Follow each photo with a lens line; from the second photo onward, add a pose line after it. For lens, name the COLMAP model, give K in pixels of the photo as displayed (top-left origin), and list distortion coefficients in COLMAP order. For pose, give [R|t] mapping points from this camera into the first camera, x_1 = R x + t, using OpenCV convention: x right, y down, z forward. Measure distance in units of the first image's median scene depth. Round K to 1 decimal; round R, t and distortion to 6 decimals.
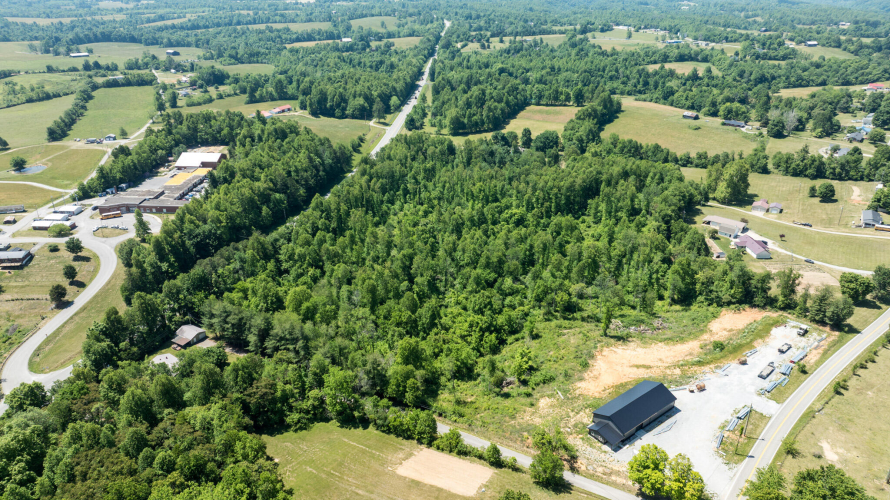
lens RADIAL K [[624.7, 0, 449.6], [0, 624.7, 249.8], [0, 0, 1]] dist [-0.047124, 0.053495]
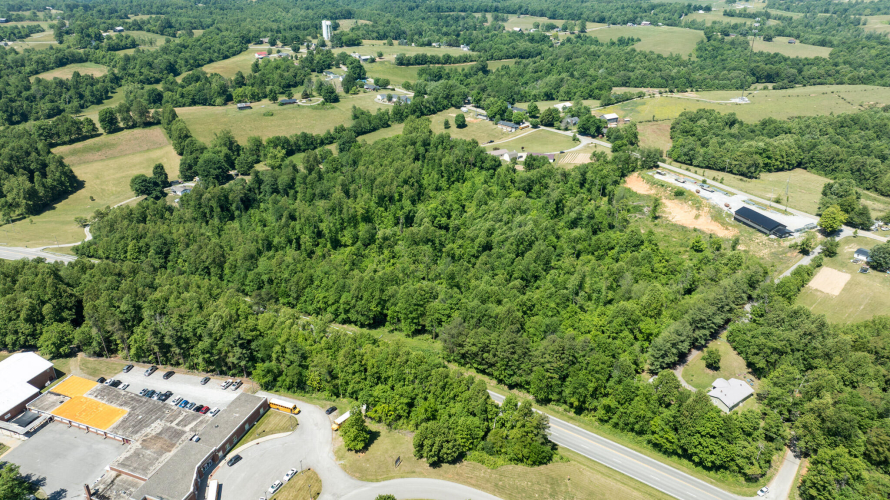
lens RADIAL K [[624.7, 0, 449.0], [0, 624.7, 244.2], [0, 0, 1]] dist [-0.047124, 0.053495]
pose [[0.298032, -0.417858, 0.858238, -0.769893], [0.398555, 0.871448, 0.285887, -0.278585], [-0.867370, 0.256852, 0.426259, 0.519342]]
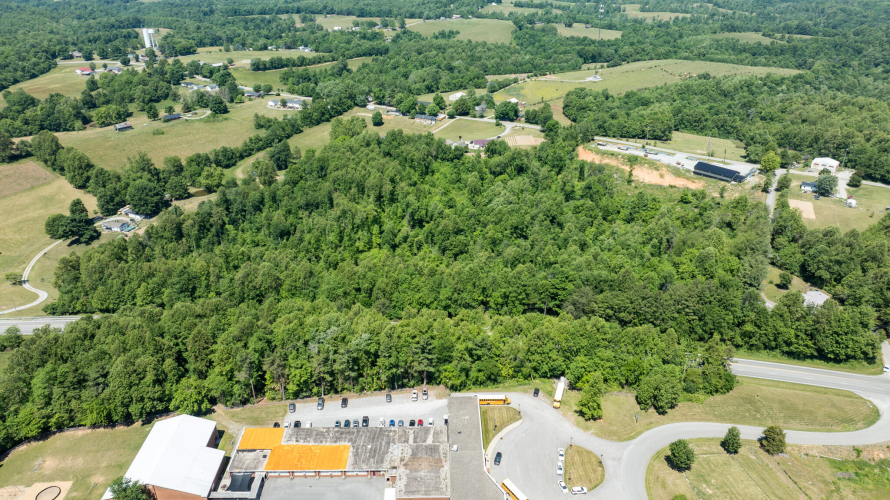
lens RADIAL K [[624.7, 0, 447.9], [0, 624.7, 246.1], [0, 0, 1]] dist [-0.047124, 0.053495]
pose [[-0.066442, -0.439196, 0.895931, -0.830598], [0.418137, 0.803013, 0.424655, -0.414254], [-0.905951, 0.402837, 0.130290, 0.832575]]
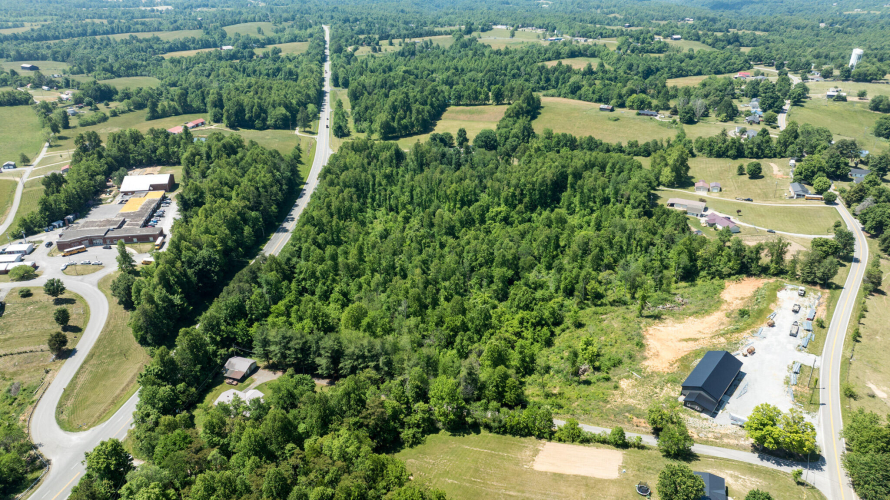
lens RADIAL K [[624.7, 0, 450.0], [0, 624.7, 248.5], [0, 0, 1]] dist [-0.047124, 0.053495]
pose [[0.975493, -0.094965, 0.198481, -0.175985], [0.095836, 0.995383, 0.005234, -0.010168], [-0.198062, 0.013916, 0.980091, 0.008555]]
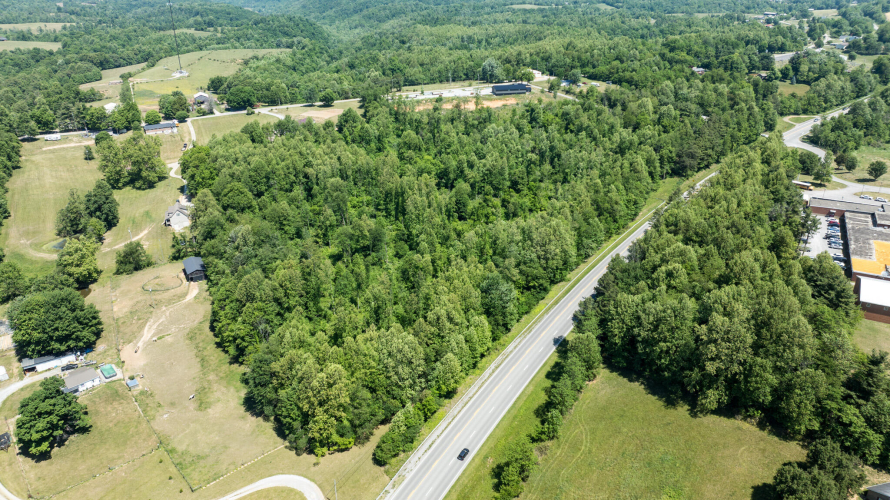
lens RADIAL K [[624.7, 0, 447.8], [0, 624.7, 256.3], [0, 0, 1]] dist [-0.047124, 0.053495]
pose [[-0.906185, -0.180878, 0.382247, -0.302940], [0.176008, 0.660573, 0.729838, -0.624682], [-0.384514, 0.728647, -0.566766, 1.559129]]
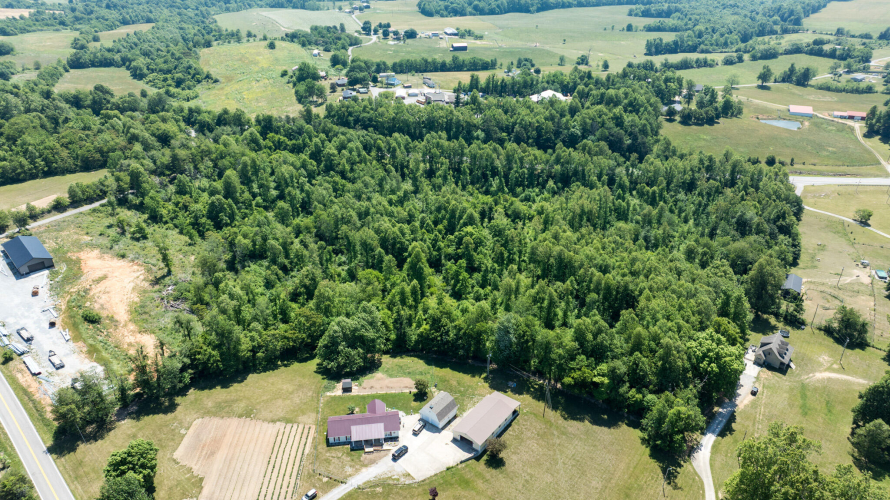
lens RADIAL K [[624.7, 0, 448.2], [0, 624.7, 249.0], [0, 0, 1]] dist [-0.047124, 0.053495]
pose [[0.087793, 0.458031, -0.884590, 0.770841], [-0.416341, 0.823609, 0.385135, -0.316768], [0.904960, 0.334479, 0.263004, 0.733900]]
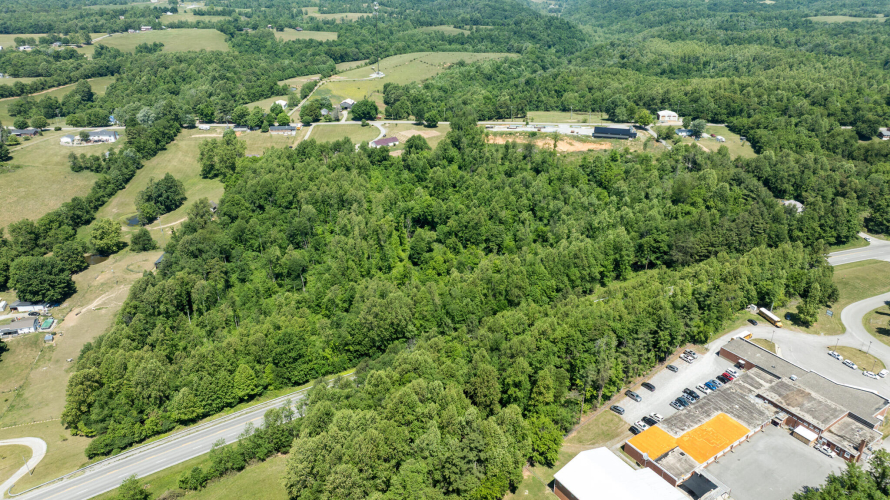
lens RADIAL K [[624.7, 0, 447.1], [0, 624.7, 249.8], [0, 0, 1]] dist [-0.047124, 0.053495]
pose [[-0.598441, -0.351222, 0.720077, -0.629145], [0.327656, 0.712889, 0.620025, -0.580938], [-0.731101, 0.606986, -0.311542, 1.269323]]
